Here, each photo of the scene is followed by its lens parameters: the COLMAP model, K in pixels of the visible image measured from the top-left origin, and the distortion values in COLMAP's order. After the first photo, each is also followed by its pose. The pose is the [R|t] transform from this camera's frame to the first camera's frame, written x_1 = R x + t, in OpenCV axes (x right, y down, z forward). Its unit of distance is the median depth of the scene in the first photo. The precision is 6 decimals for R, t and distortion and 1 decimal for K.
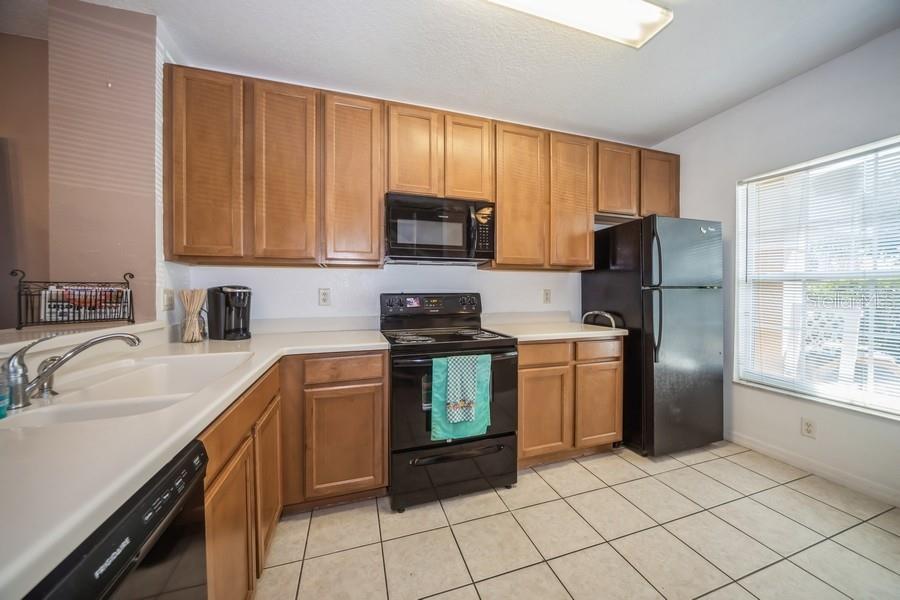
lens RADIAL K [[321.9, 0, 452.6], [0, 321.9, 303.4], [0, 0, 1]] dist [-0.010746, 0.001689]
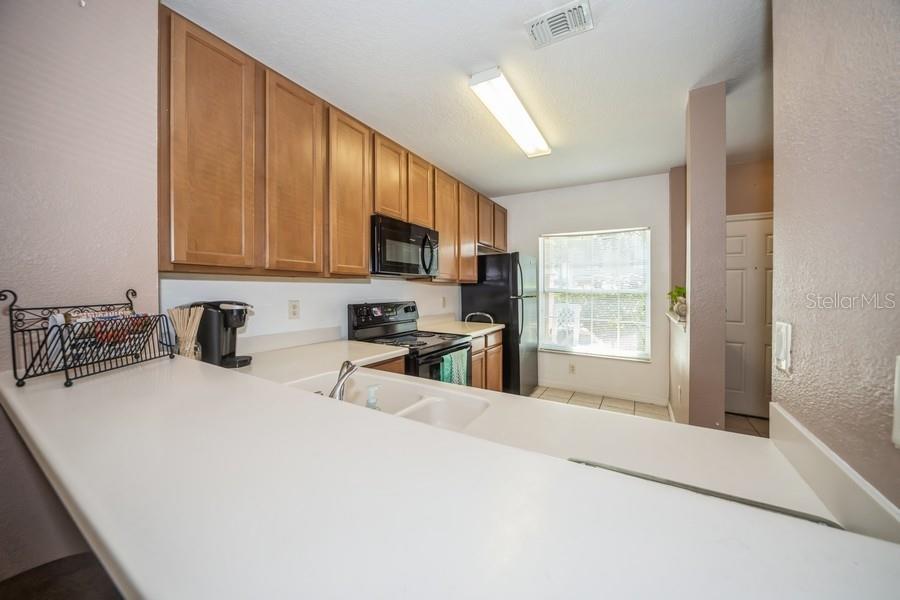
lens RADIAL K [[321.9, 0, 453.2], [0, 321.9, 298.7], [0, 0, 1]] dist [-0.010746, 0.001689]
pose [[0.744420, -0.011035, 0.667620, -0.711848], [0.014653, 0.999893, 0.000188, -0.047395], [-0.667550, 0.009643, 0.744502, 0.006539]]
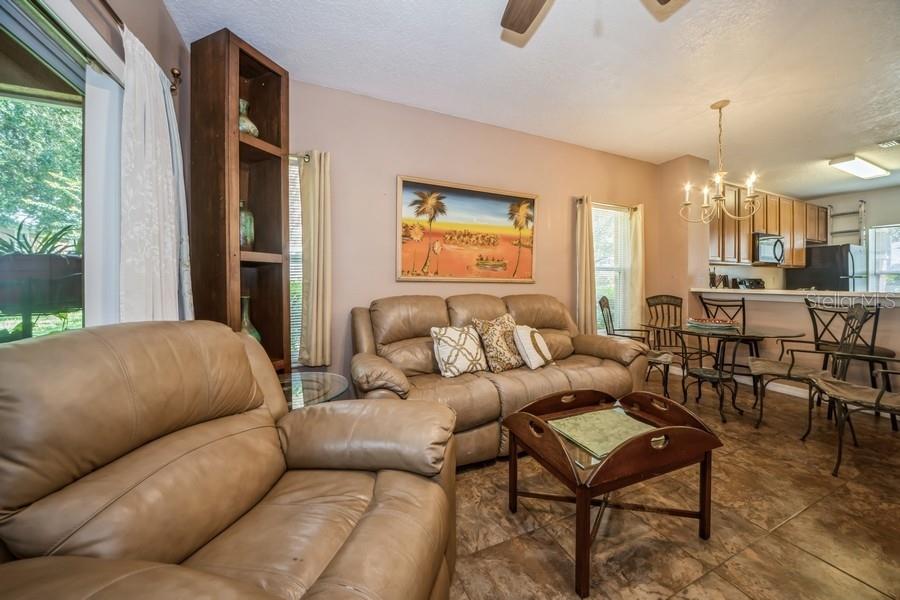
lens RADIAL K [[321.9, 0, 469.2], [0, 321.9, 281.5], [0, 0, 1]] dist [-0.010746, 0.001689]
pose [[0.991012, 0.009064, 0.133464, -2.353050], [-0.005013, 0.999517, -0.030655, 0.066870], [-0.133678, 0.029710, 0.990579, -0.883745]]
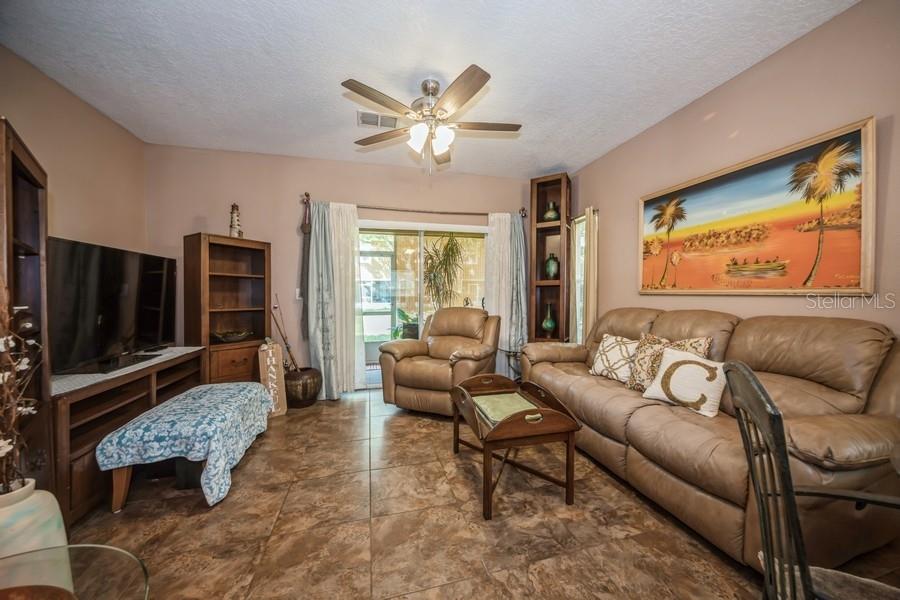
lens RADIAL K [[321.9, 0, 453.0], [0, 321.9, 298.6], [0, 0, 1]] dist [-0.010746, 0.001689]
pose [[-0.042162, 0.015776, -0.998986, -1.057158], [-0.024384, 0.999561, 0.016814, 0.041927], [0.998813, 0.025068, -0.041759, -0.355998]]
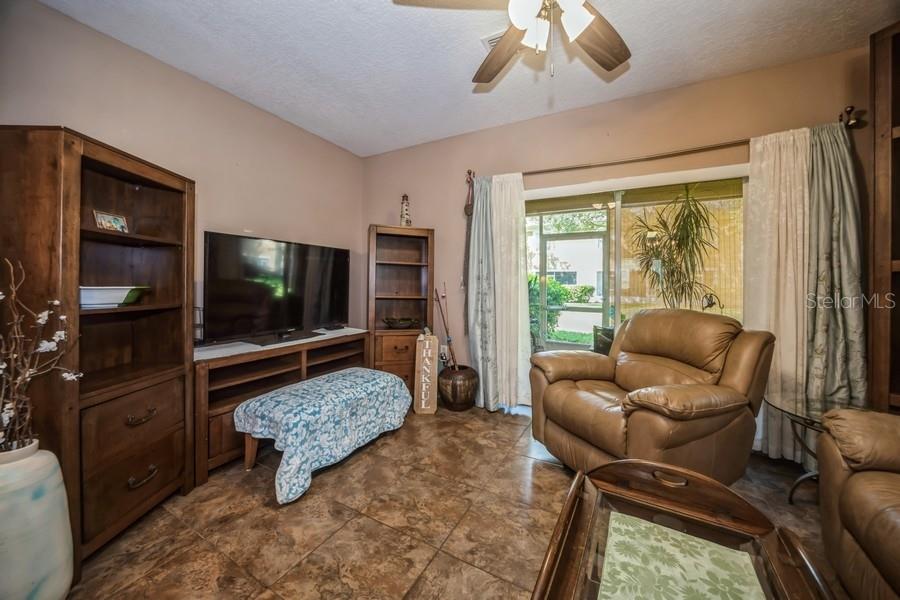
lens RADIAL K [[321.9, 0, 460.4], [0, 321.9, 280.6], [0, 0, 1]] dist [-0.010746, 0.001689]
pose [[-0.708837, -0.018585, -0.705128, -1.588019], [-0.035898, 0.999308, 0.009748, 0.040588], [0.704458, 0.032223, -0.709013, -0.164402]]
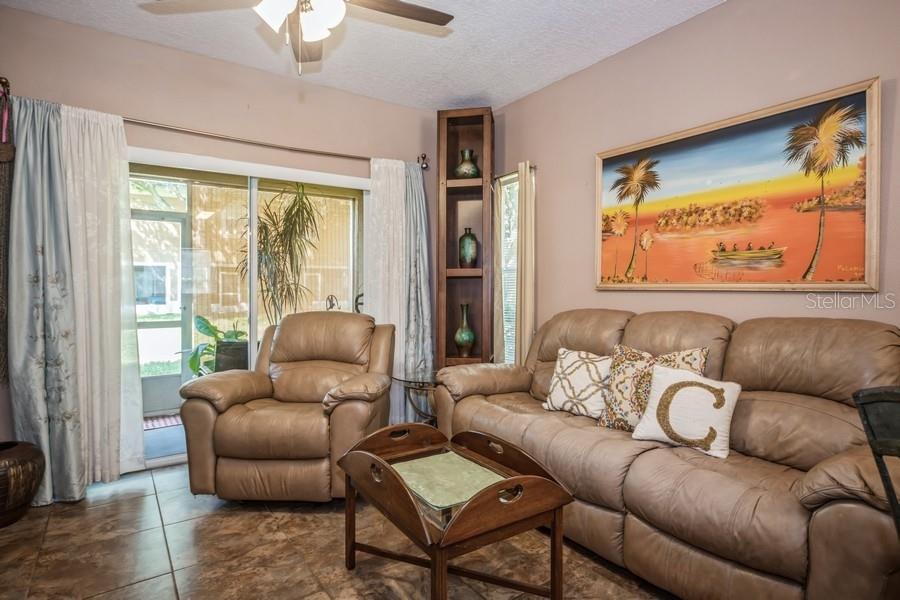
lens RADIAL K [[491.8, 0, 450.6], [0, 491.8, 293.6], [0, 0, 1]] dist [-0.000629, 0.000953]
pose [[0.305006, 0.009515, -0.952303, -1.178159], [-0.025051, 0.999684, 0.001965, 0.046319], [0.952021, 0.023257, 0.305148, -0.492831]]
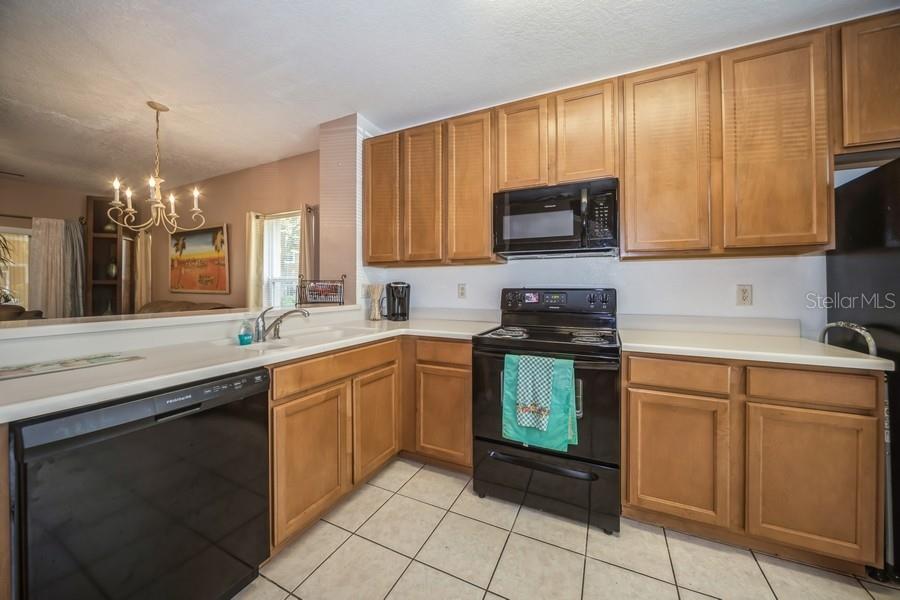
lens RADIAL K [[321.9, 0, 452.8], [0, 321.9, 293.8], [0, 0, 1]] dist [-0.010746, 0.001689]
pose [[0.725308, 0.018234, -0.688183, 0.401074], [-0.028268, 0.999595, -0.003308, -0.005298], [0.687844, 0.021853, 0.725530, 0.135827]]
